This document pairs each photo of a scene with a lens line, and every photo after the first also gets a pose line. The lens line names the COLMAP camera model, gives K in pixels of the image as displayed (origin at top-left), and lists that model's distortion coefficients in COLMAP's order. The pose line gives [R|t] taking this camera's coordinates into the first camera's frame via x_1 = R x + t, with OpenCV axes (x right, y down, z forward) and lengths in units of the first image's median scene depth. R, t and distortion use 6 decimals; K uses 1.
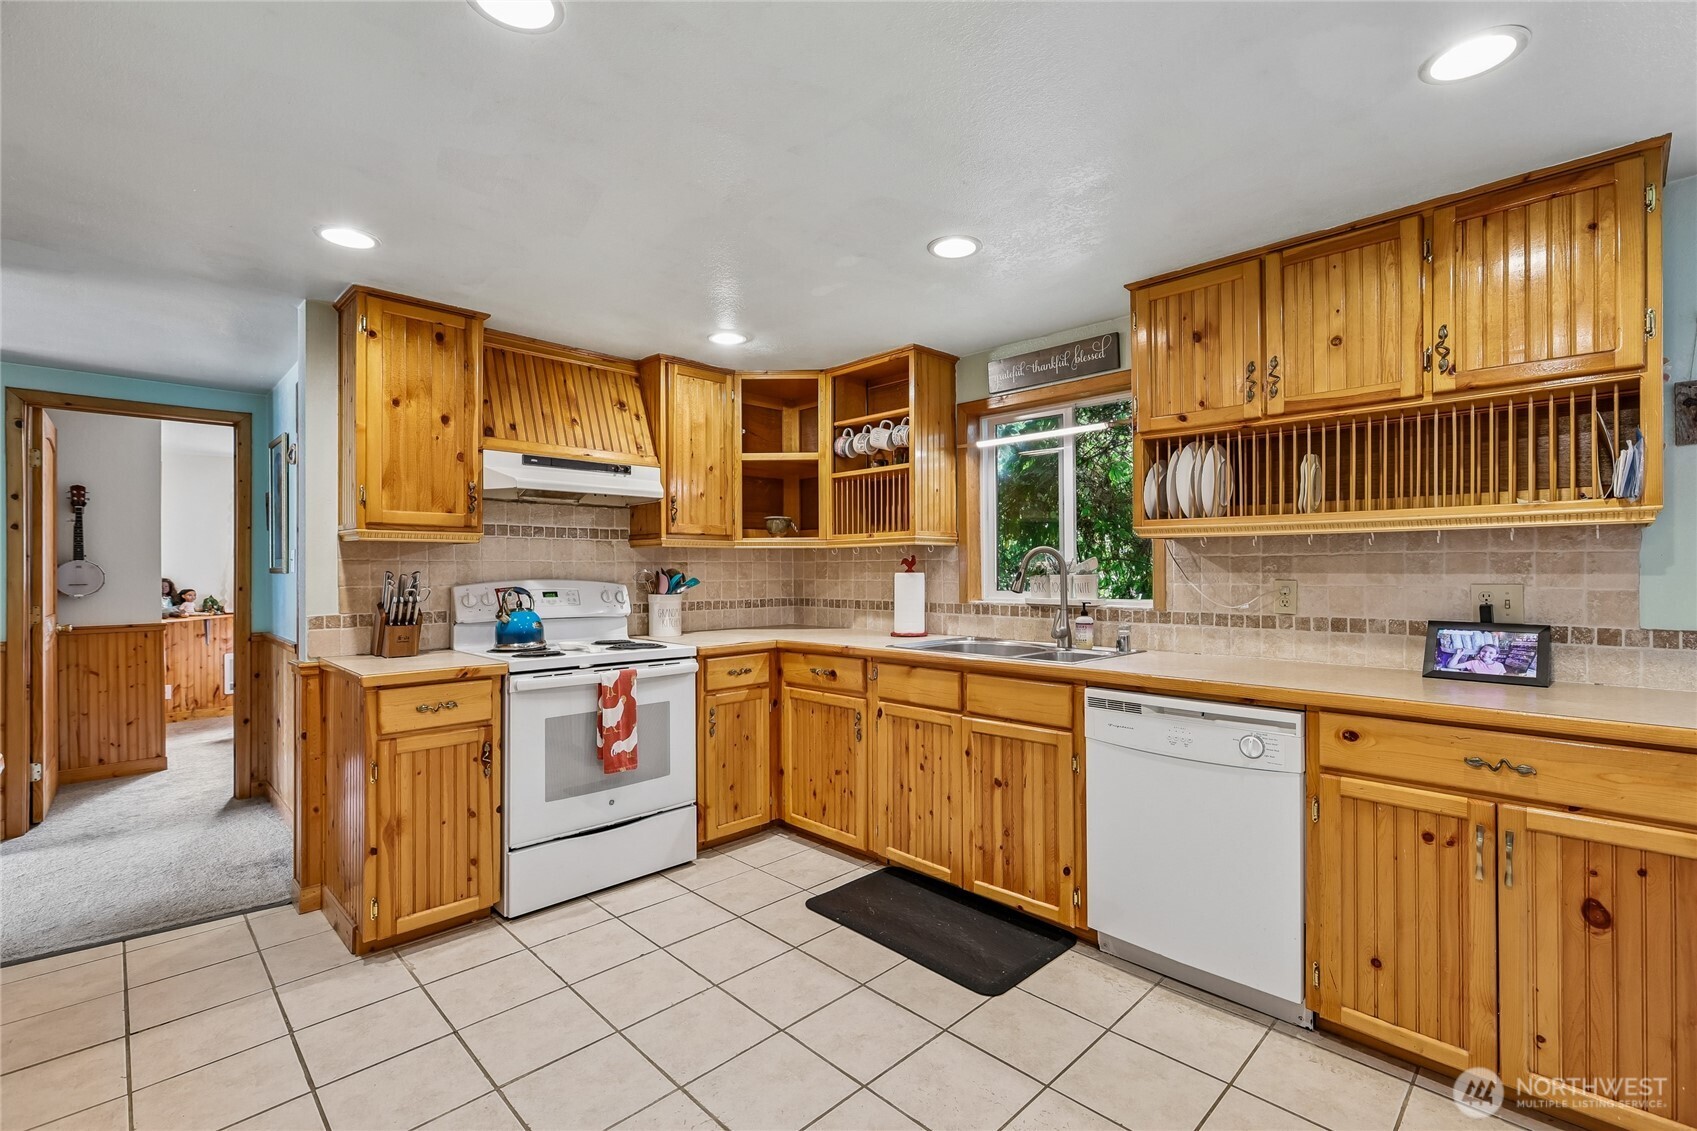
lens RADIAL K [[752.4, 0, 858.5], [0, 752.4, 565.6], [0, 0, 1]] dist [-0.010037, 0.006687]
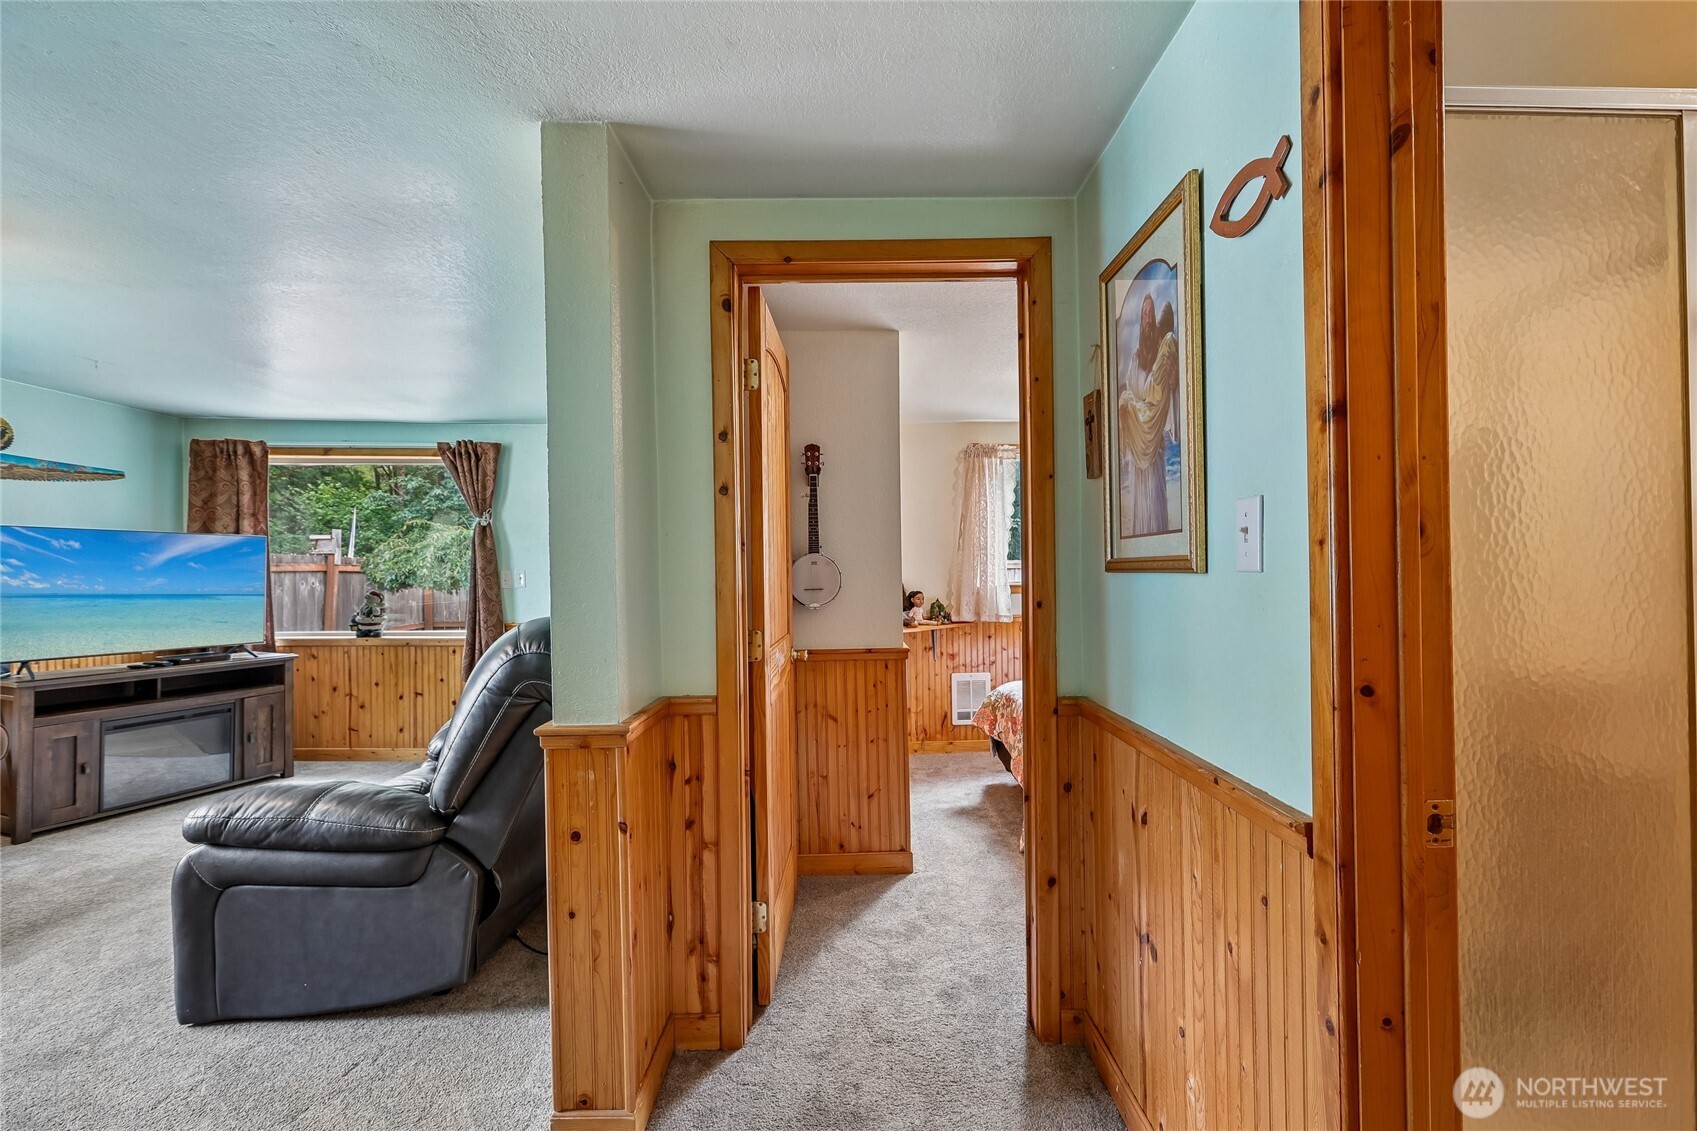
lens RADIAL K [[749.5, 0, 860.2], [0, 749.5, 566.3], [0, 0, 1]] dist [-0.004016, 0.002112]
pose [[0.718674, -0.008998, -0.695289, -0.716823], [0.014126, 0.999899, 0.001662, 0.005435], [0.695204, -0.011016, 0.718729, 0.721607]]
